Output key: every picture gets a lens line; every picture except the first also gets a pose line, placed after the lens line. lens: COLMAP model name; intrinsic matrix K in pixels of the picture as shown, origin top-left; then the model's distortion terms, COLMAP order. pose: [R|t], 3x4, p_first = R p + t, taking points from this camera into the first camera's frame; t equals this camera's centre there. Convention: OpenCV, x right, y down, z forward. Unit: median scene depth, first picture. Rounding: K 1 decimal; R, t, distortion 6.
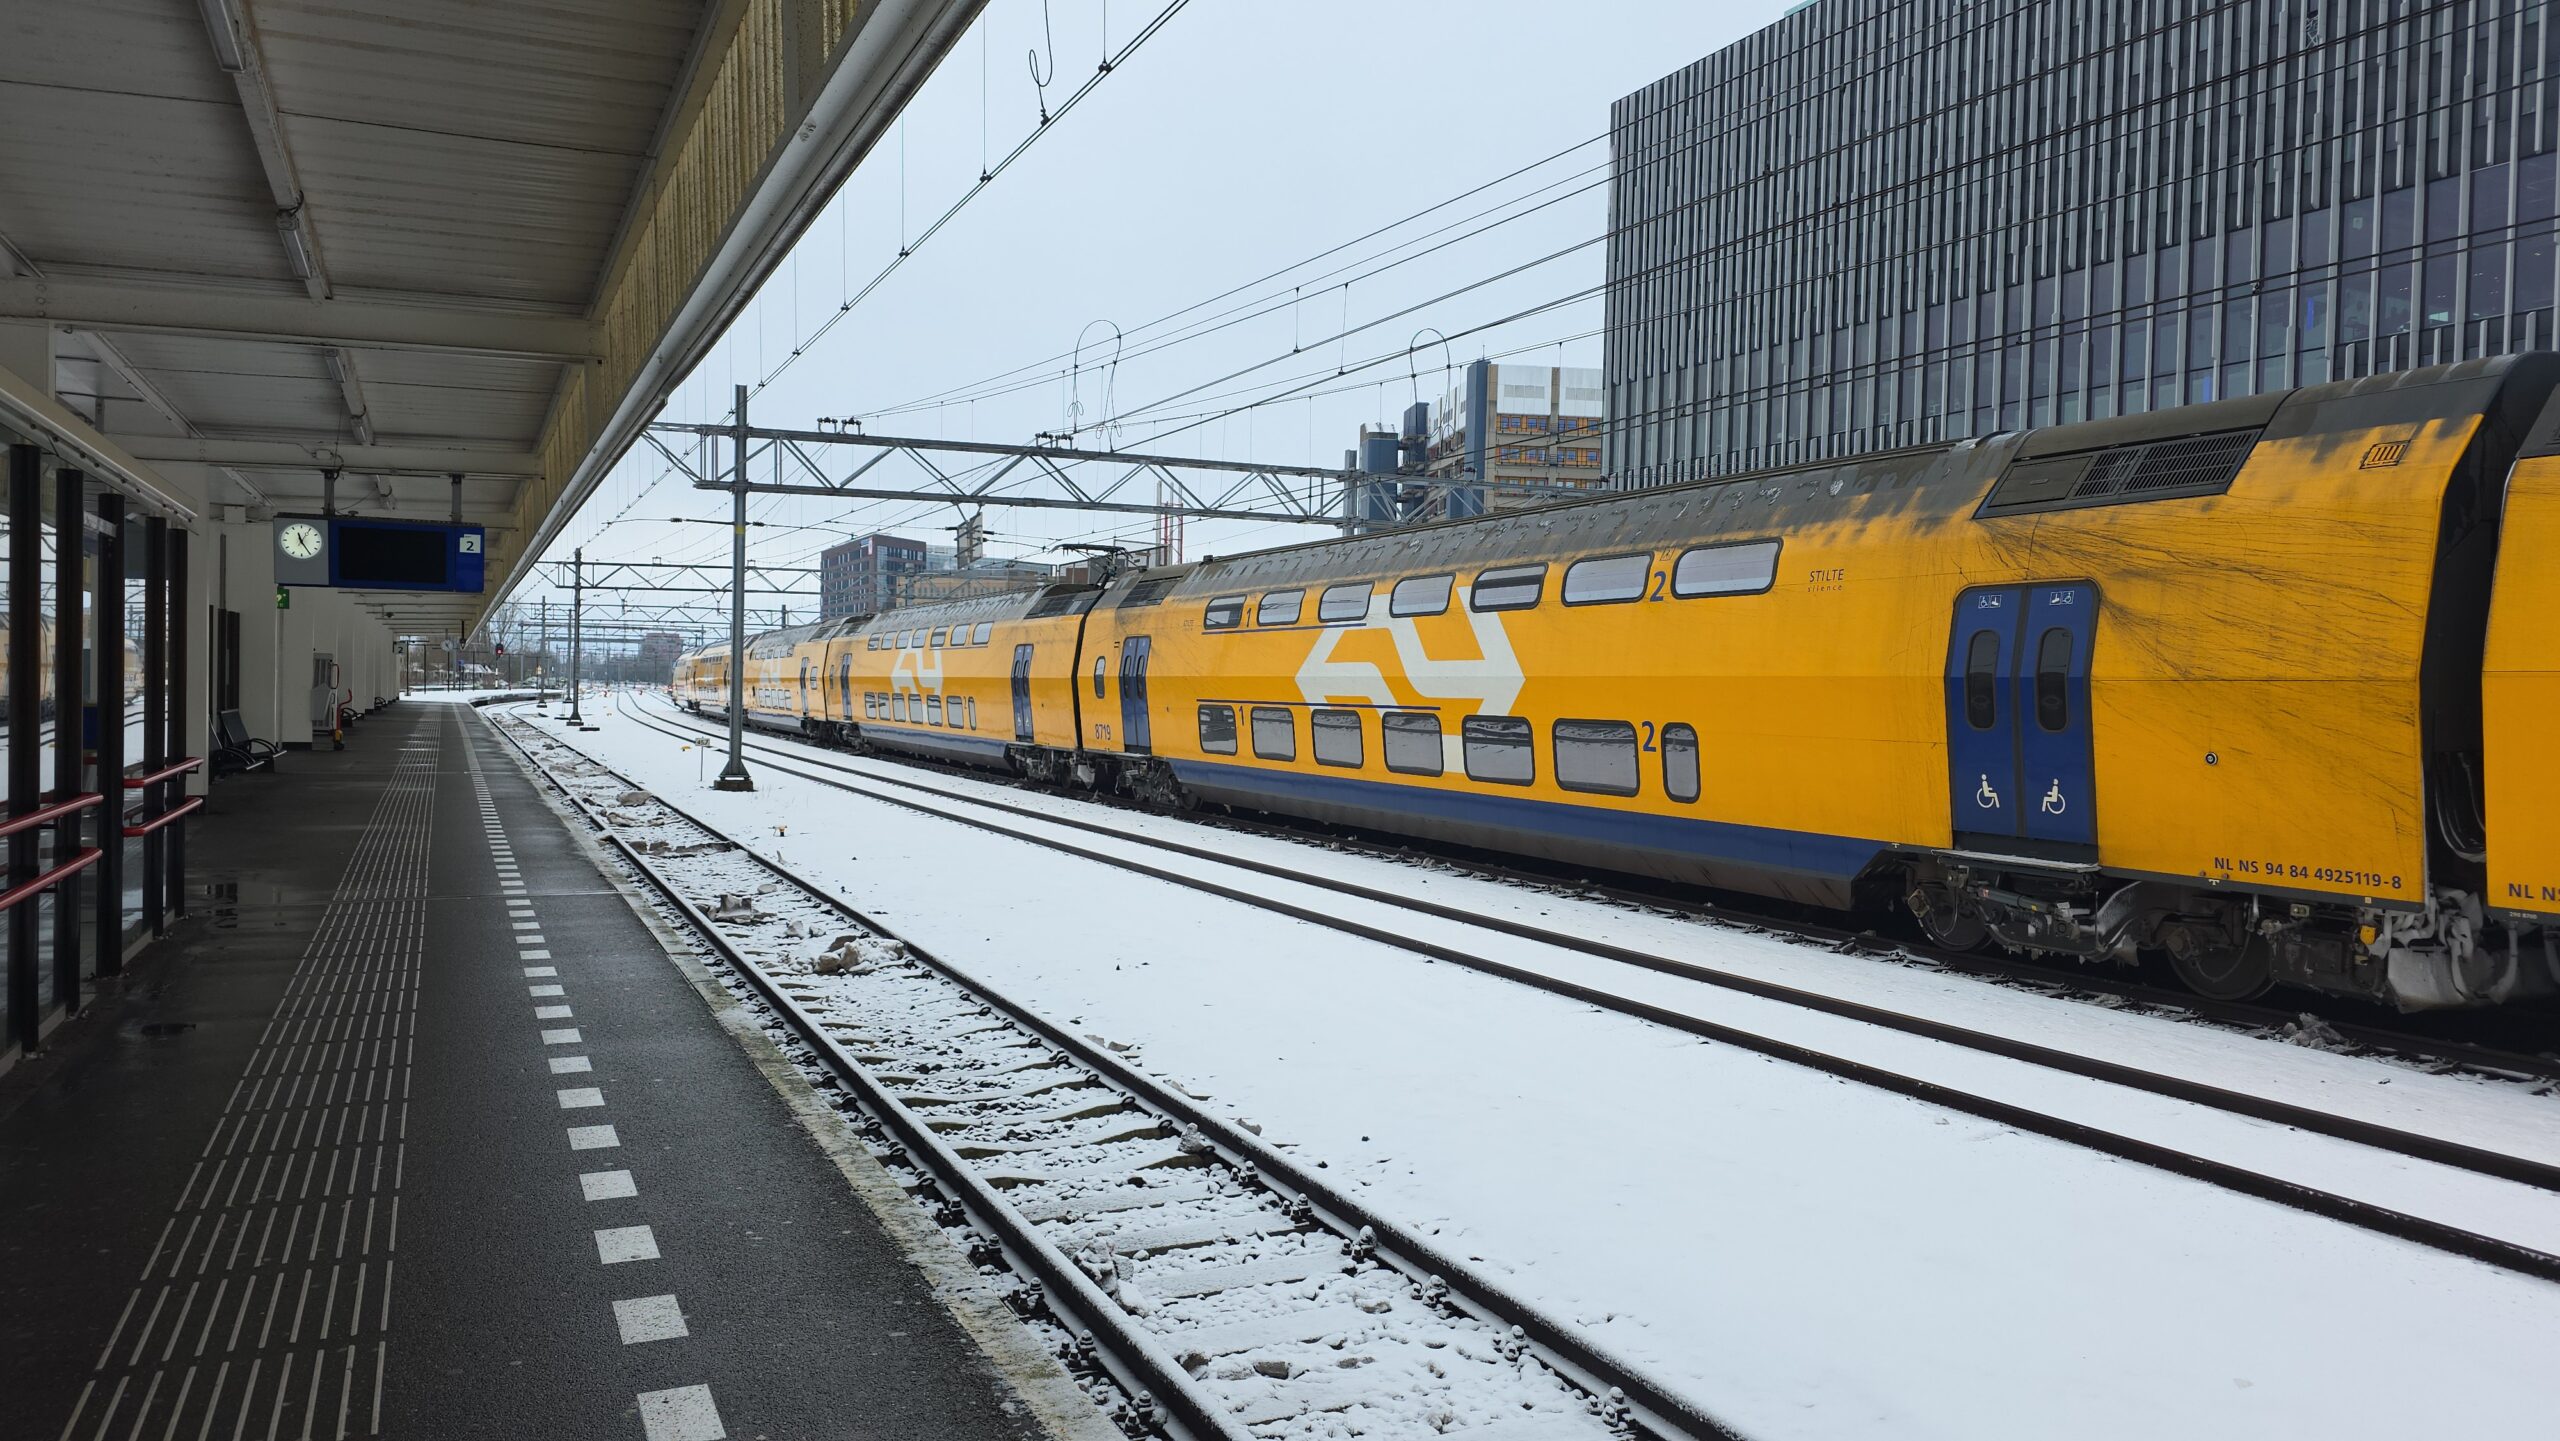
lens RADIAL K [[1704.8, 0, 1280.0], [0, 1704.8, 725.3], [0, 0, 1]] dist [0.000601, 0.000004]
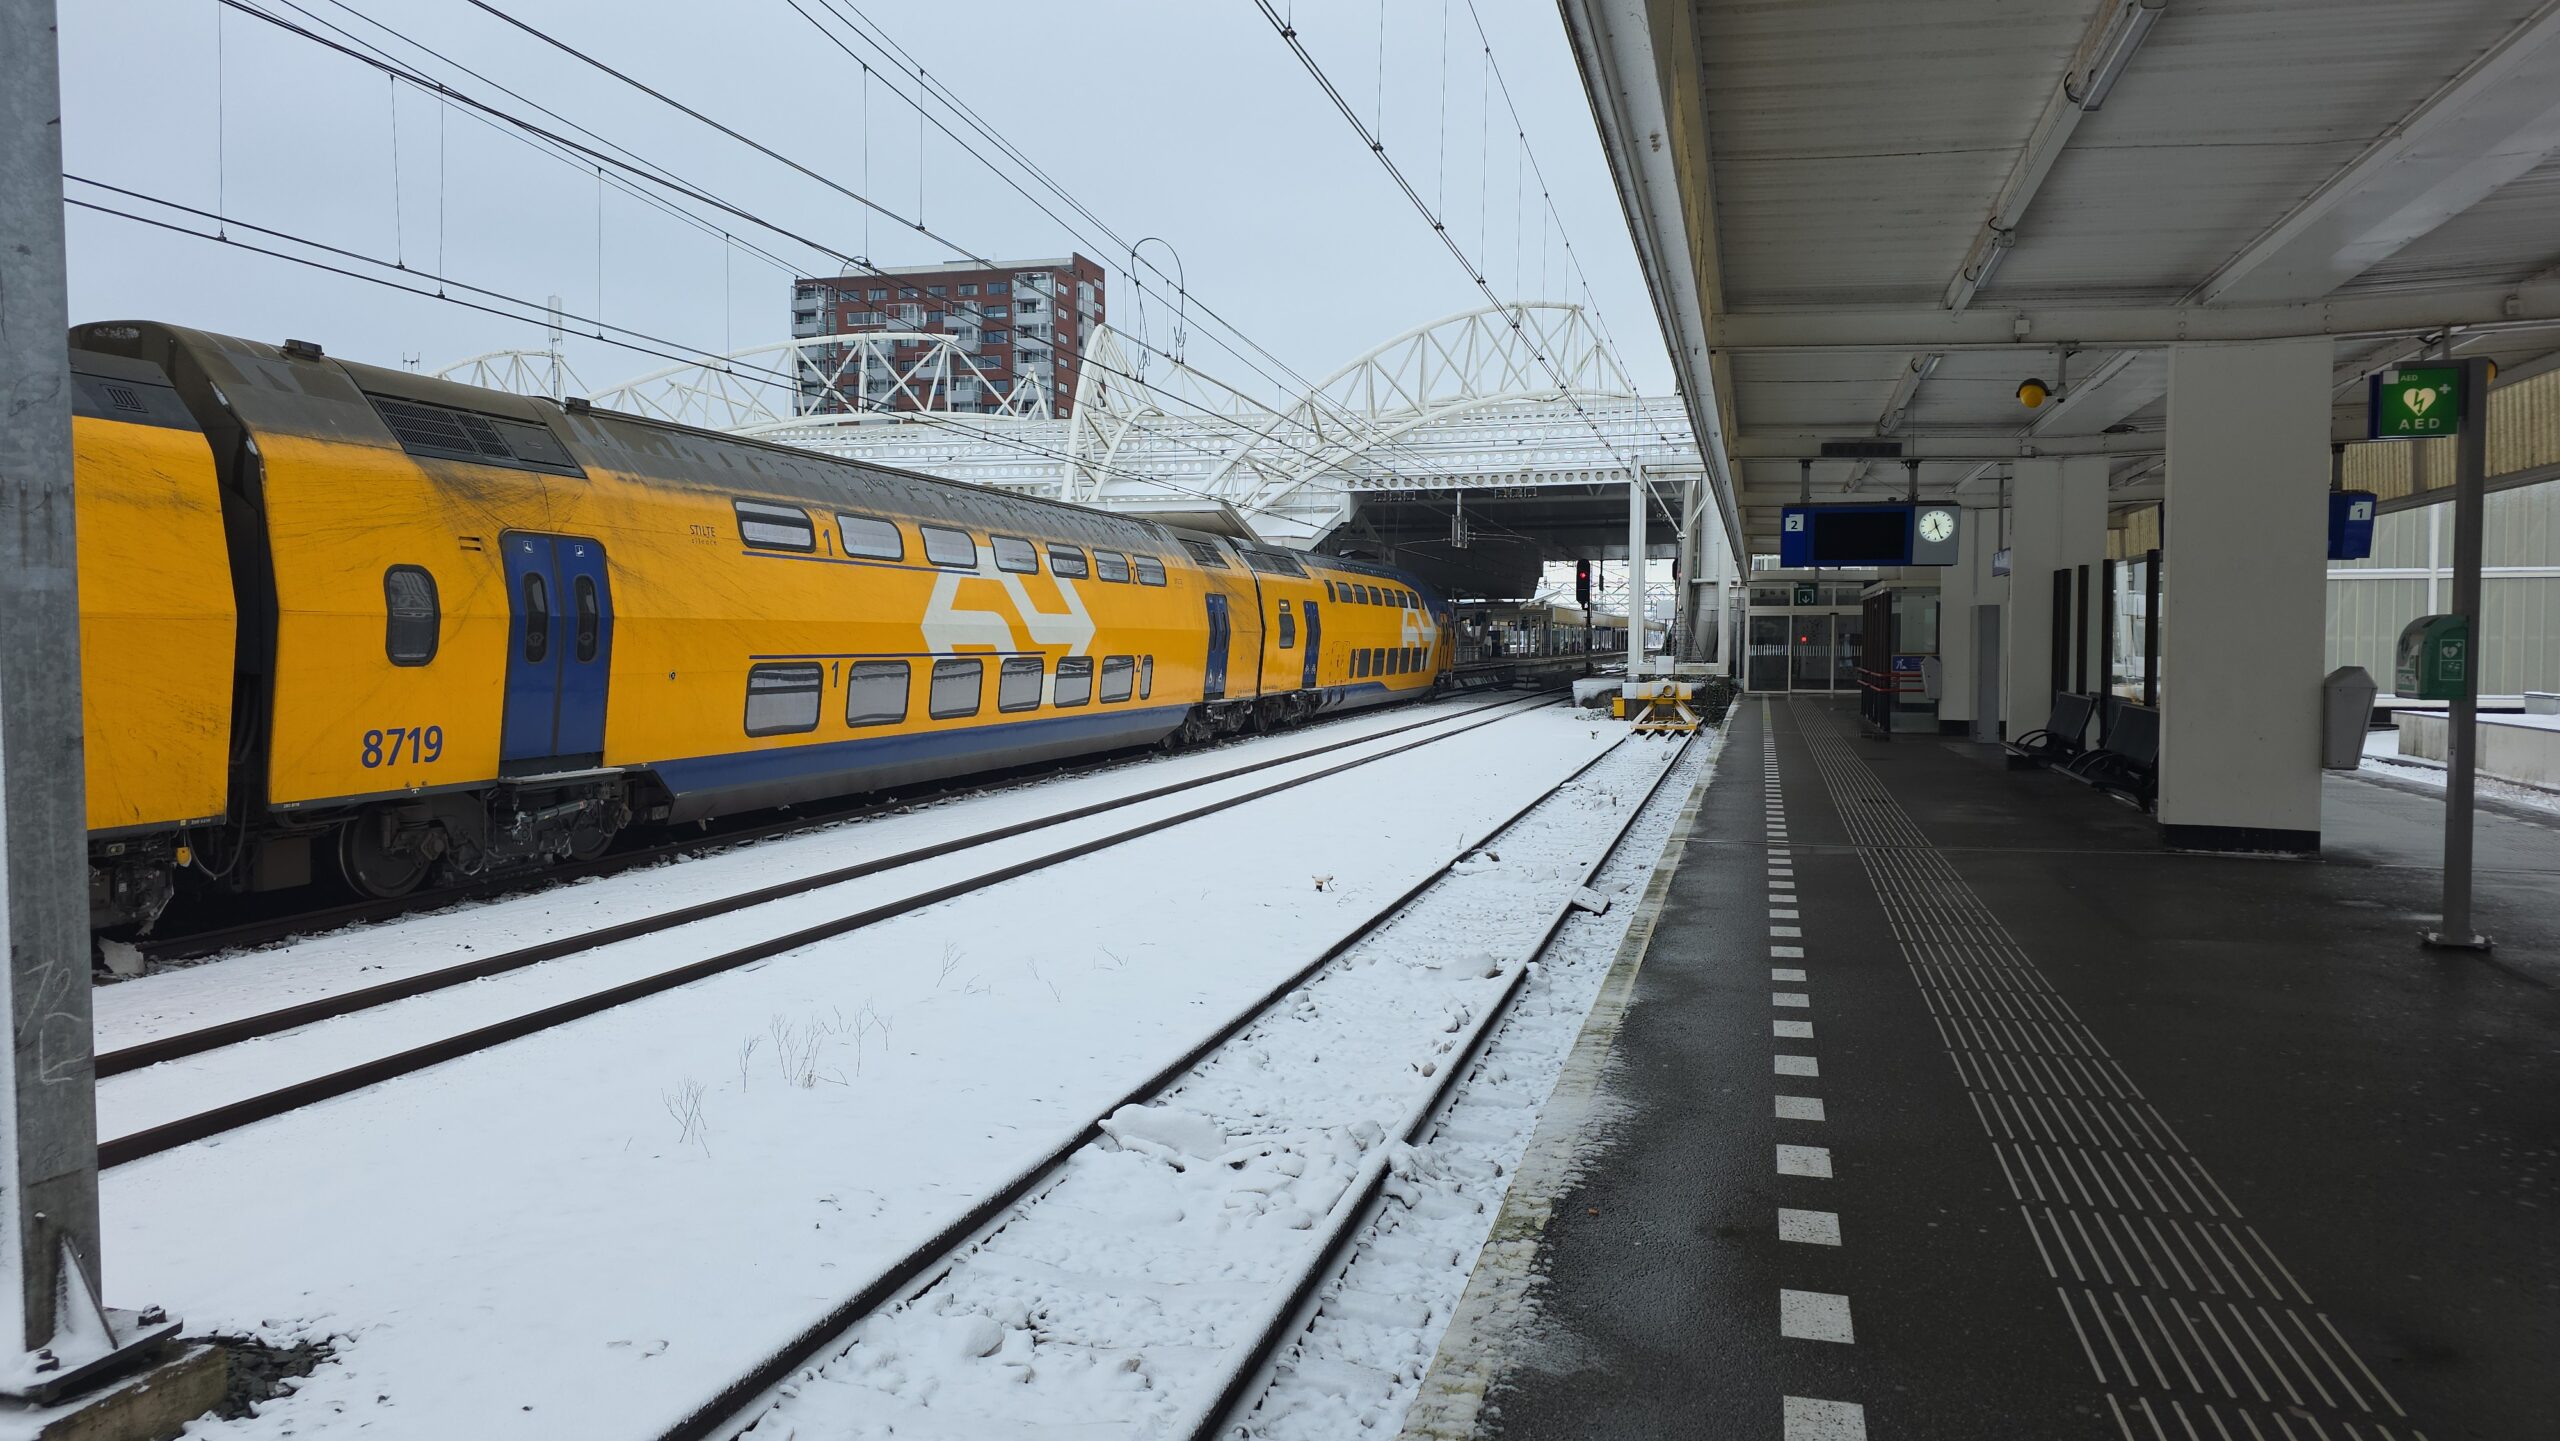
lens RADIAL K [[1704.8, 0, 1281.6], [0, 1704.8, 719.3], [0, 0, 1]] dist [0.000601, 0.000004]
pose [[-0.751647, -0.051491, 0.657553, -0.784692], [-0.004063, 0.997291, 0.073451, -0.049016], [-0.659554, 0.052538, -0.749819, 1.688136]]
